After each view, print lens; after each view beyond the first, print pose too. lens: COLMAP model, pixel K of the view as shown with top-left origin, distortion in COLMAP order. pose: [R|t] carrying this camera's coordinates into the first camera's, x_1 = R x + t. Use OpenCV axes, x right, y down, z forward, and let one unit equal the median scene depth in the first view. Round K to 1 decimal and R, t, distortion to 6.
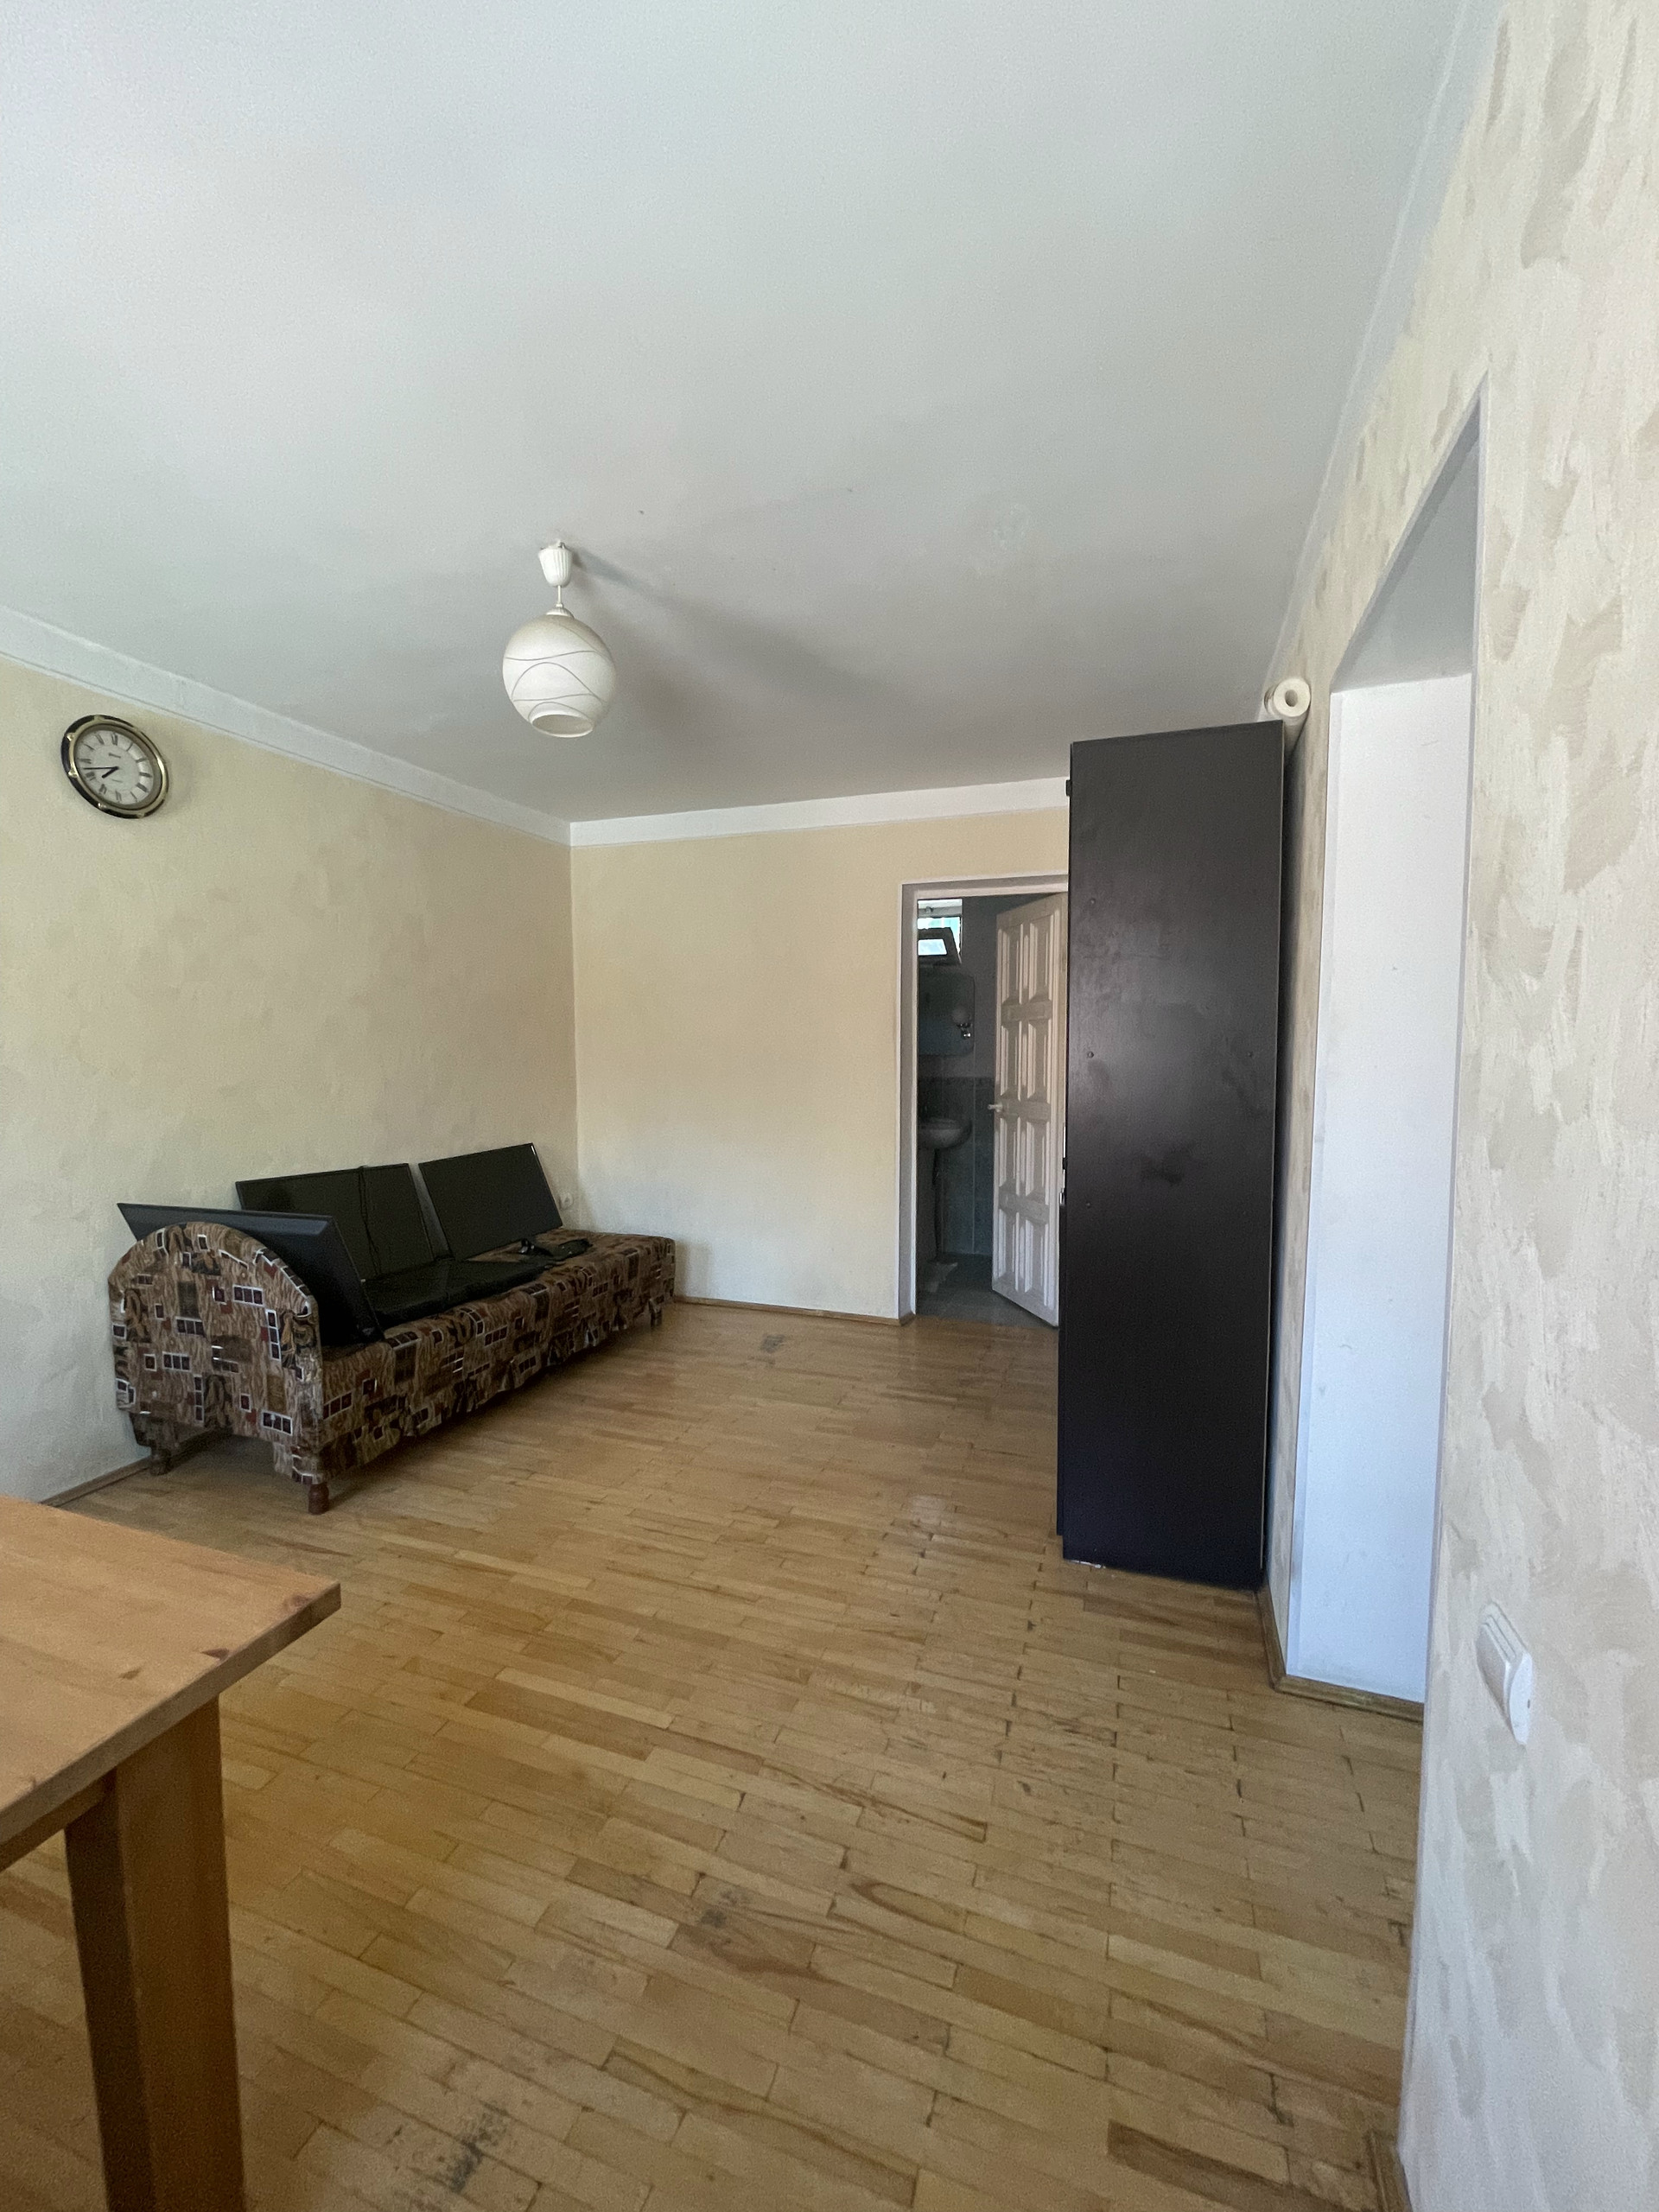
lens RADIAL K [[893.4, 0, 828.6], [0, 893.4, 1107.2], [0, 0, 1]] dist [-0.009368, 0.001357]
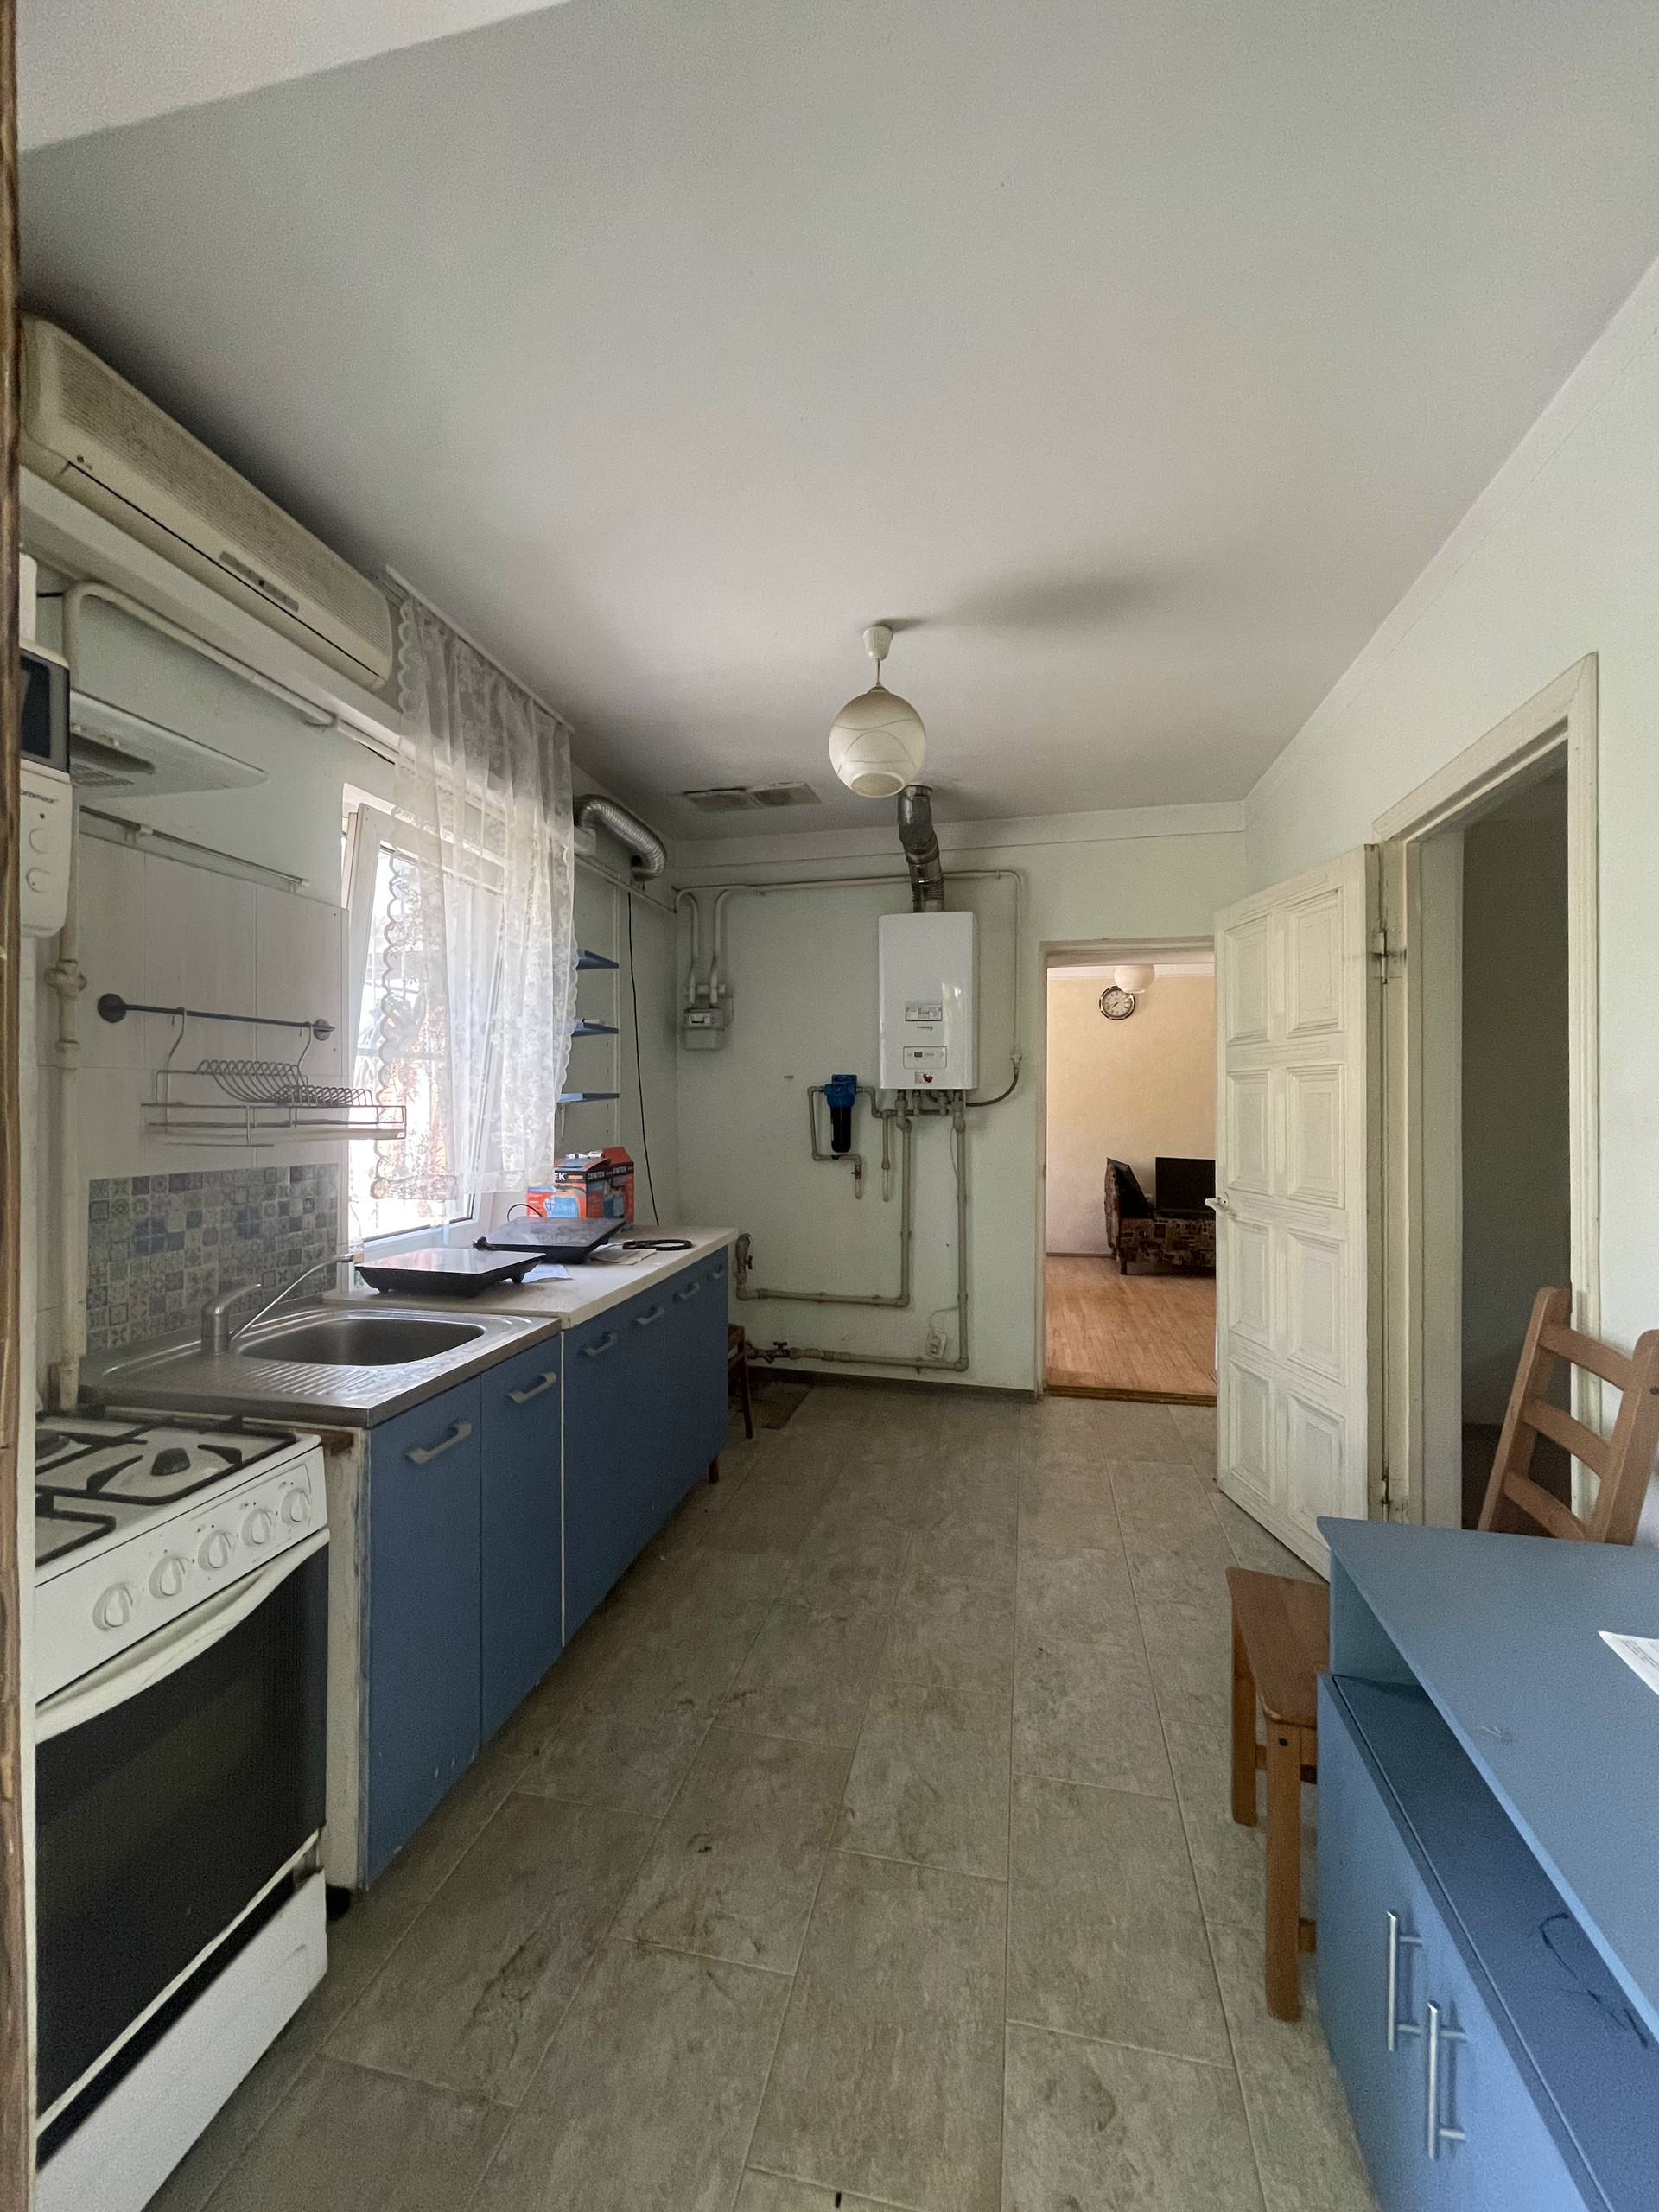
lens RADIAL K [[893.4, 0, 827.6], [0, 893.4, 1104.4], [0, 0, 1]] dist [-0.009368, 0.001357]
pose [[0.137481, 0.006437, -0.990483, 1.867851], [-0.077626, 0.996973, -0.004296, 0.022869], [0.987458, 0.077478, 0.137565, -0.275343]]
